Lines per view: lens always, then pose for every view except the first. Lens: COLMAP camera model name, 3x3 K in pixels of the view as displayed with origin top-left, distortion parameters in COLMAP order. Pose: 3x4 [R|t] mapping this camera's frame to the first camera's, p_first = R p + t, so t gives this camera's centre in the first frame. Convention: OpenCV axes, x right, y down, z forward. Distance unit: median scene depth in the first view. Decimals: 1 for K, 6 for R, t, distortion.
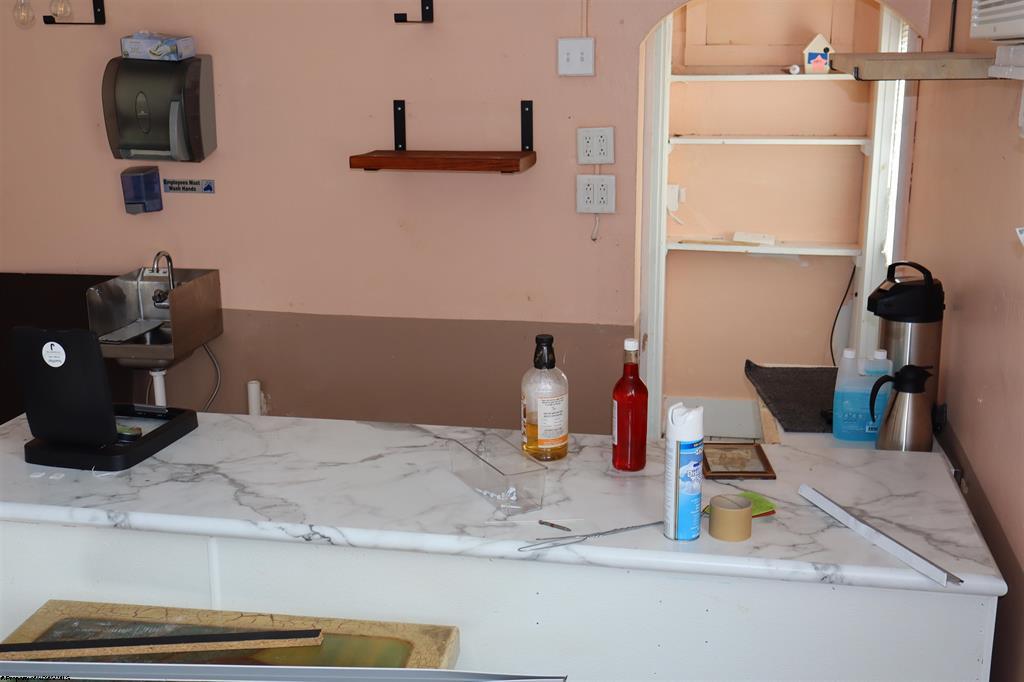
lens RADIAL K [[1147.5, 0, 511.4], [0, 1147.5, 339.2], [0, 0, 1]] dist [0.010884, 0.000000]
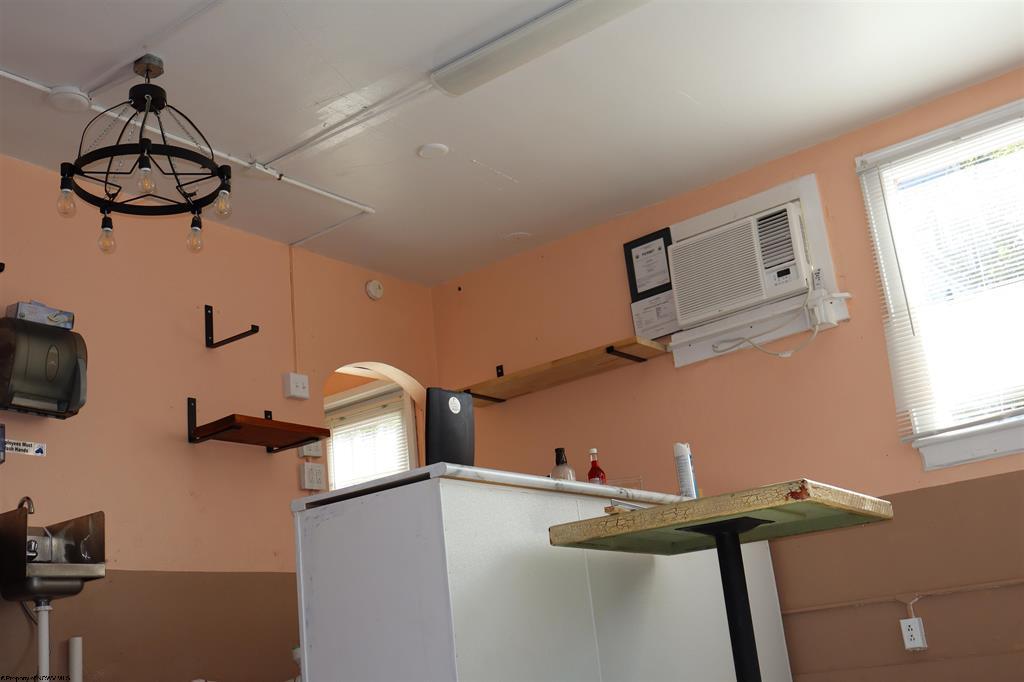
lens RADIAL K [[1147.5, 0, 514.2], [0, 1147.5, 341.7], [0, 0, 1]] dist [0.010884, 0.000000]
pose [[0.426511, 0.227086, 0.875512, -1.107906], [0.321371, 0.866761, -0.381374, 0.354245], [-0.845464, 0.444025, 0.296704, 0.278786]]
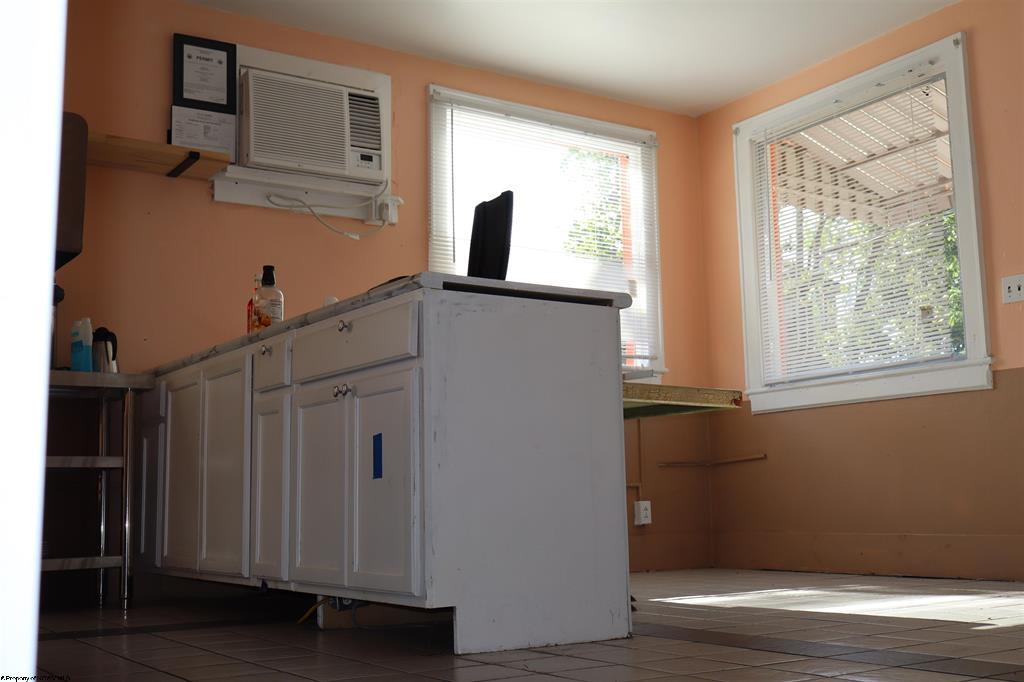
lens RADIAL K [[1147.5, 0, 513.5], [0, 1147.5, 343.4], [0, 0, 1]] dist [0.010884, 0.000000]
pose [[-0.710204, 0.119118, 0.693845, -0.711243], [0.197892, 0.979621, 0.034378, -0.069087], [-0.675610, 0.161722, -0.719303, 1.764686]]
